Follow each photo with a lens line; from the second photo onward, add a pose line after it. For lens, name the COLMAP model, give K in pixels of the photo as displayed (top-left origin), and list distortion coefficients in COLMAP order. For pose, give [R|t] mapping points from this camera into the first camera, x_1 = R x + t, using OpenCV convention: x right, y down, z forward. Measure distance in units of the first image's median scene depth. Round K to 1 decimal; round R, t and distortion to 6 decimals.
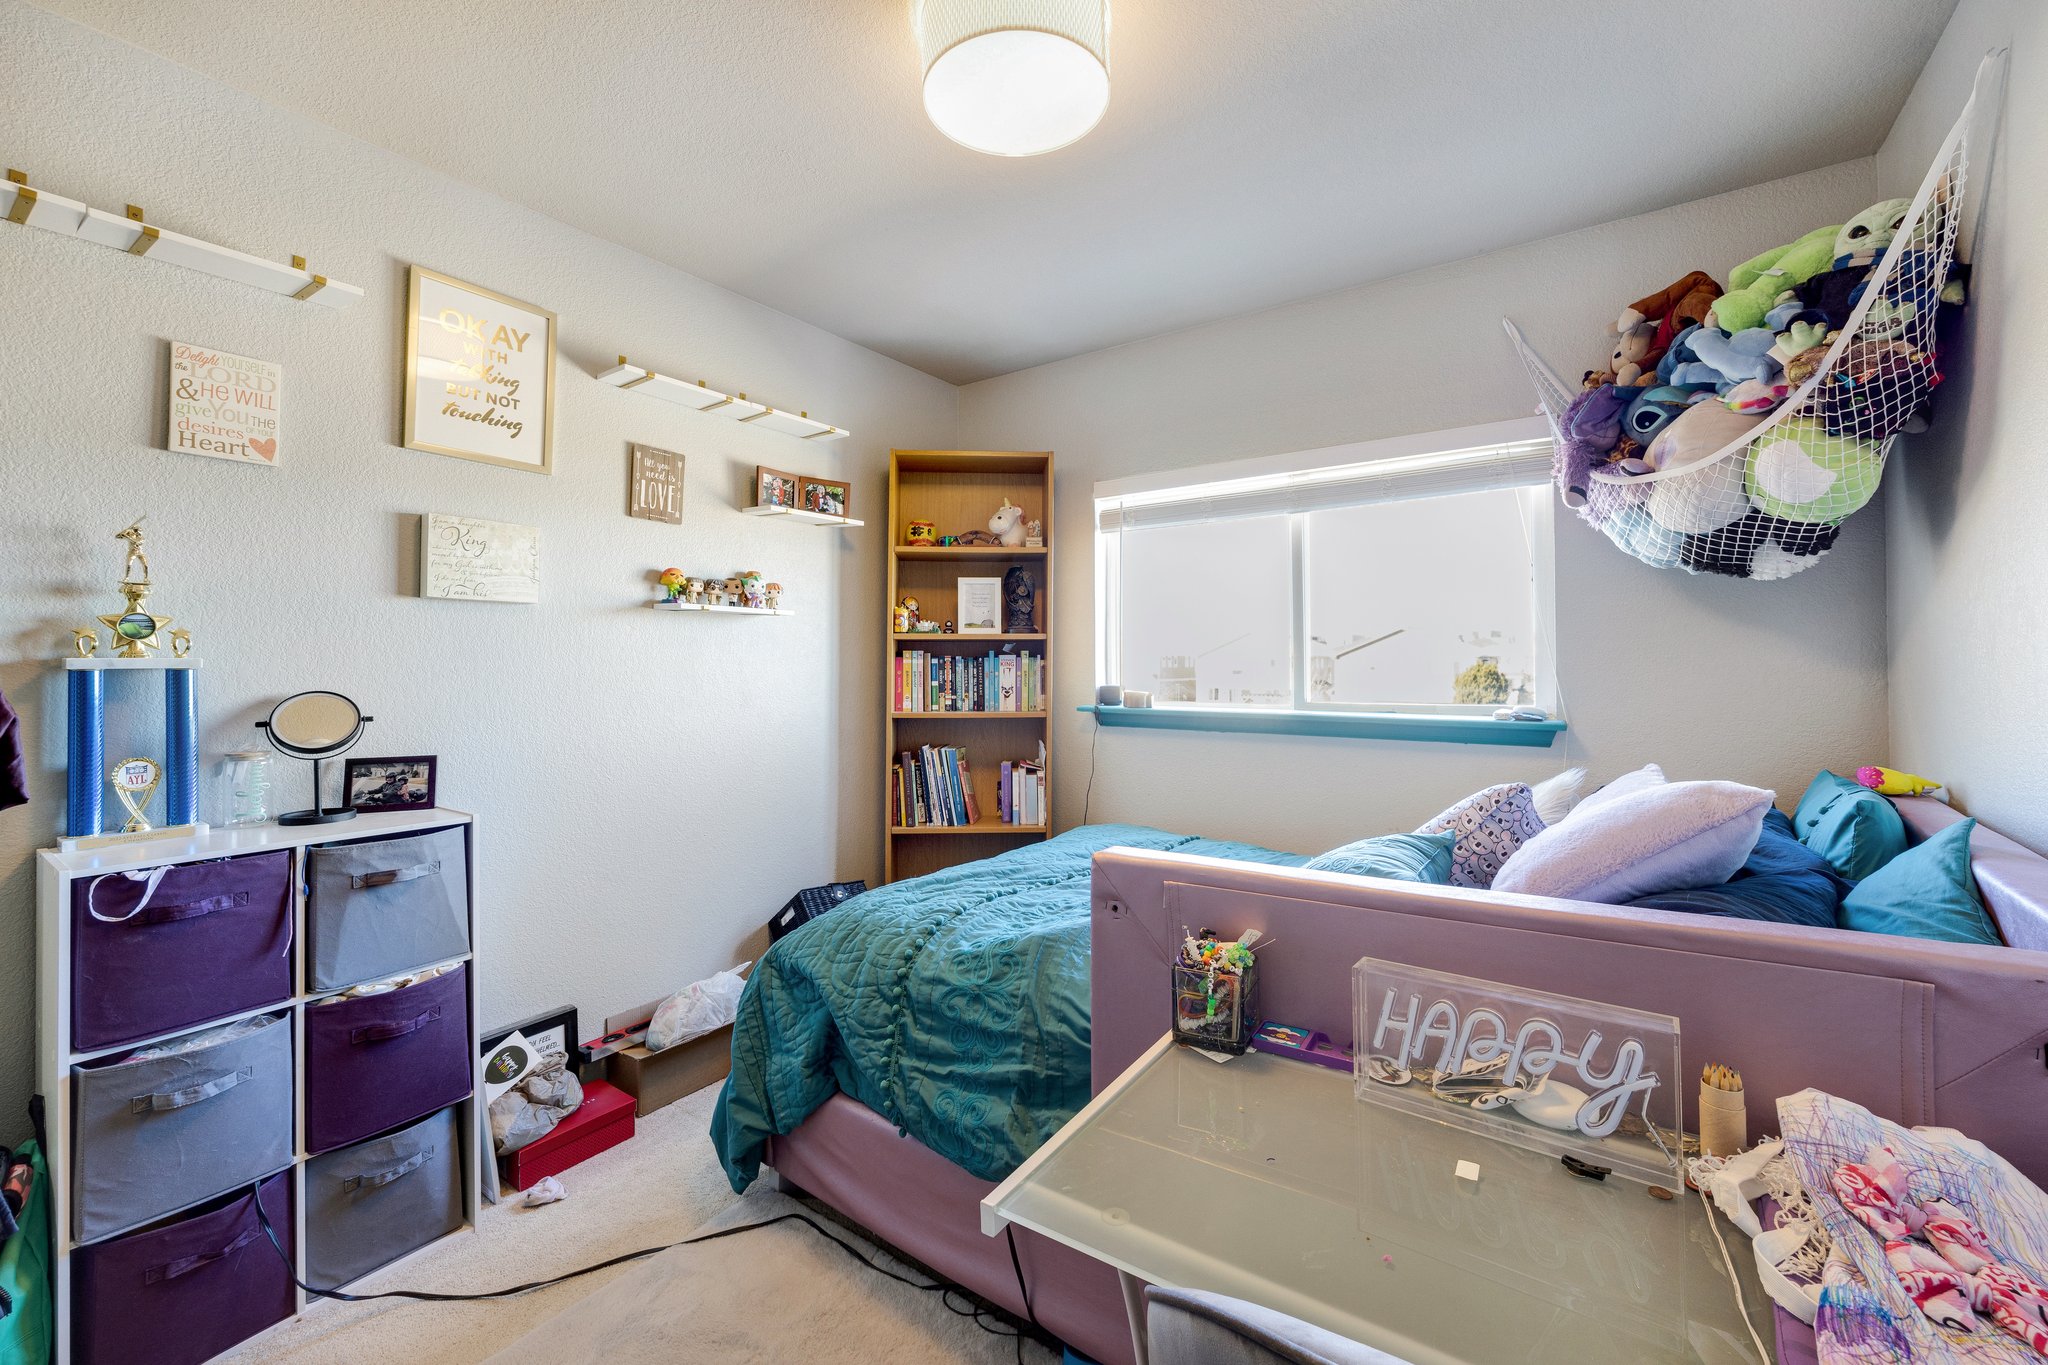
lens RADIAL K [[830.8, 0, 1028.0], [0, 830.8, 668.3], [0, 0, 1]] dist [-0.001984, 0.000081]
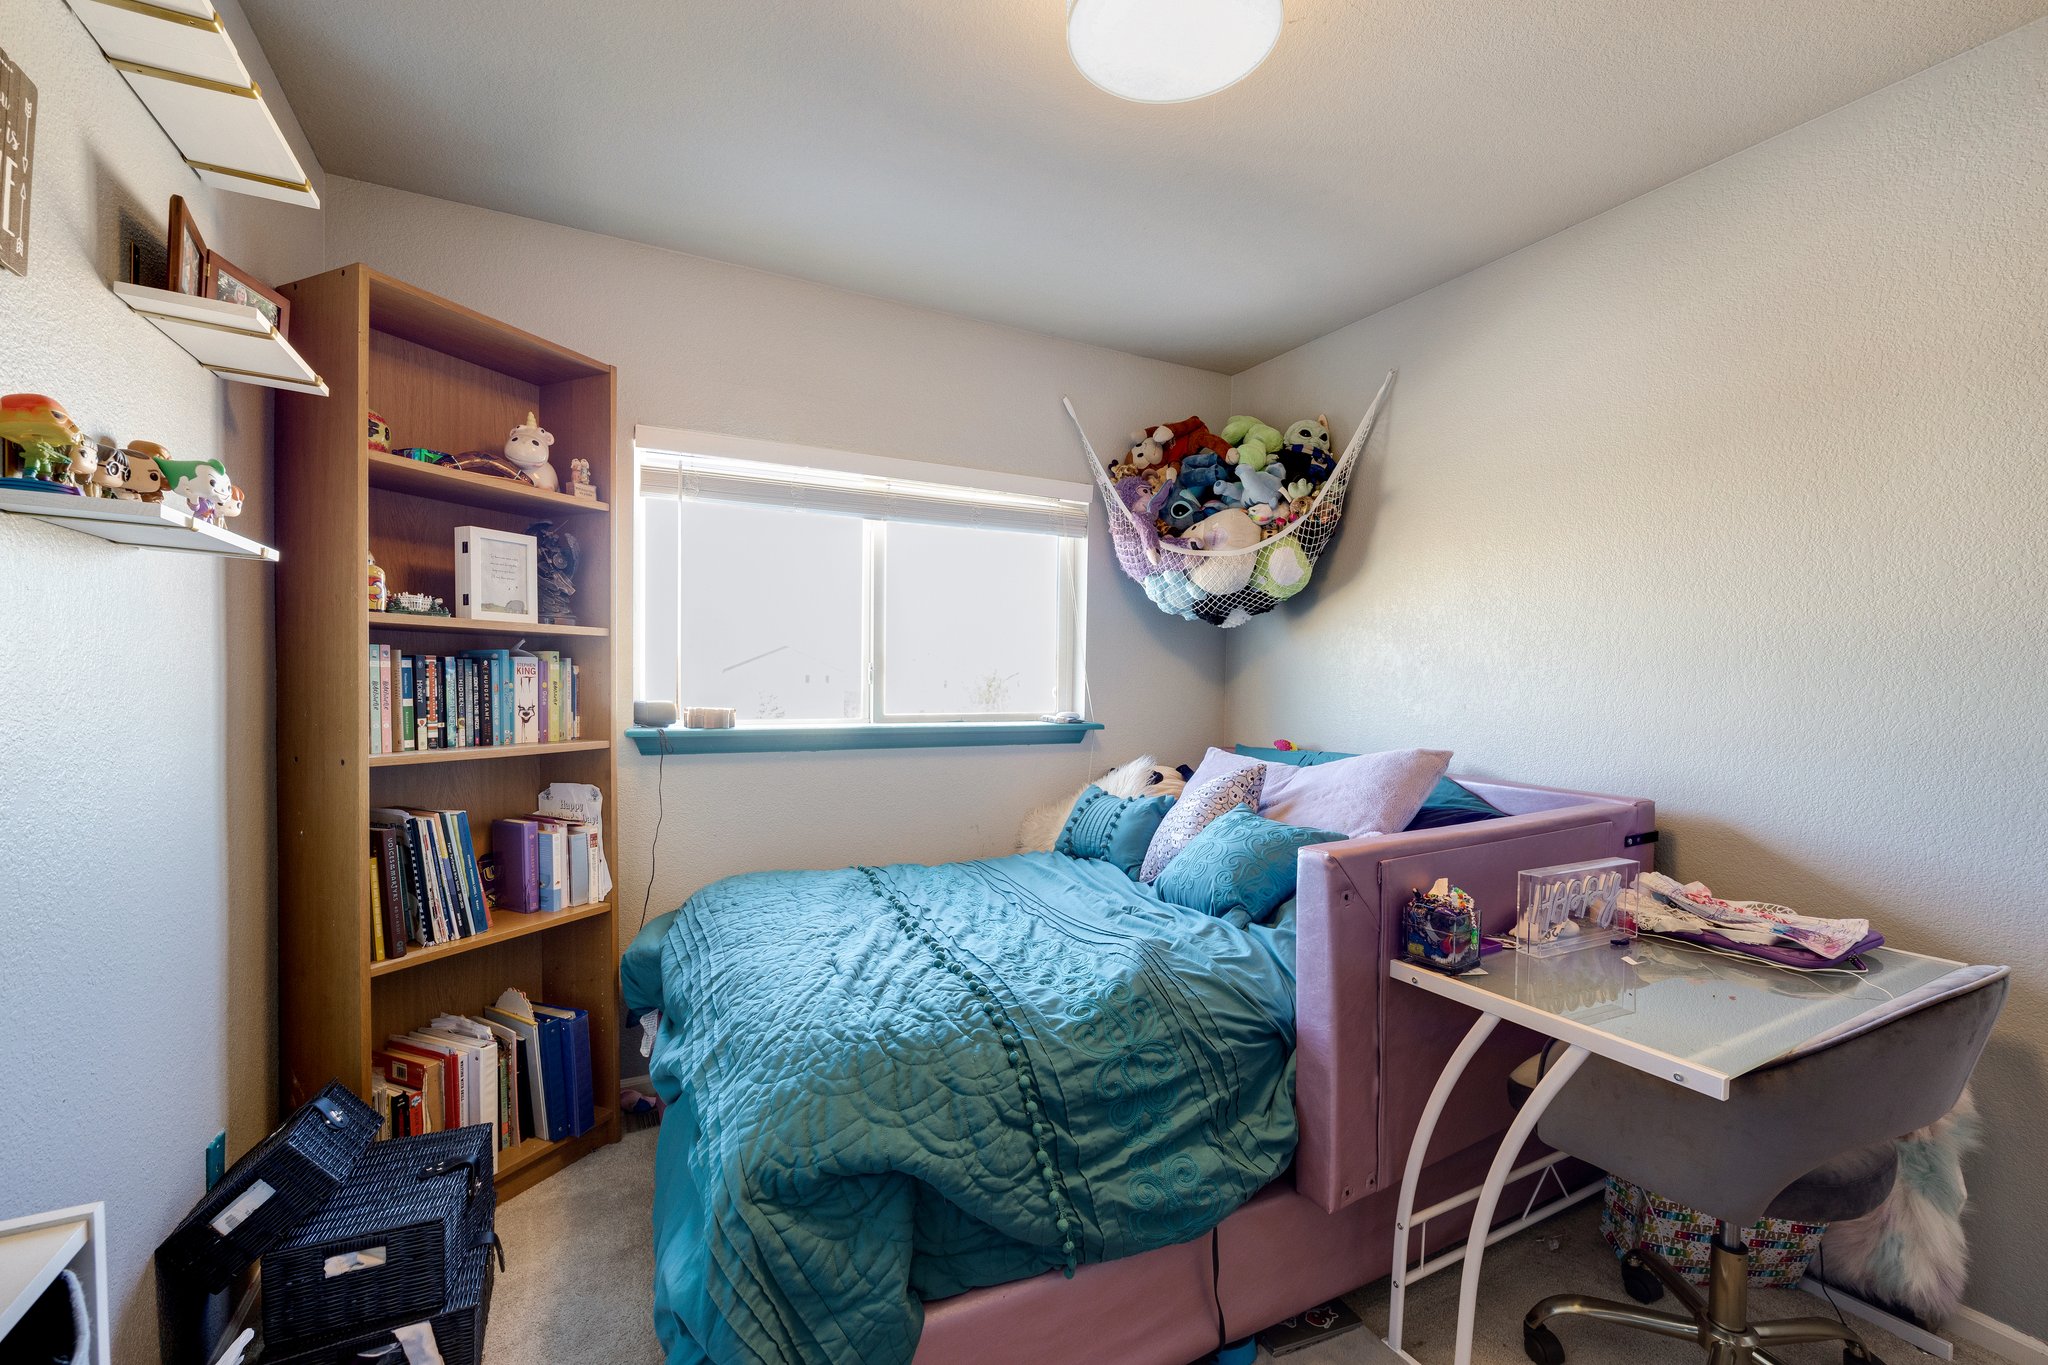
lens RADIAL K [[855.2, 0, 1047.6], [0, 855.2, 707.9], [0, 0, 1]] dist [0.000045, 0.000139]
pose [[0.451950, -0.023486, 0.891734, -0.451883], [-0.008094, 0.999504, 0.030427, 0.000317], [-0.892006, -0.020969, 0.451536, 0.344997]]
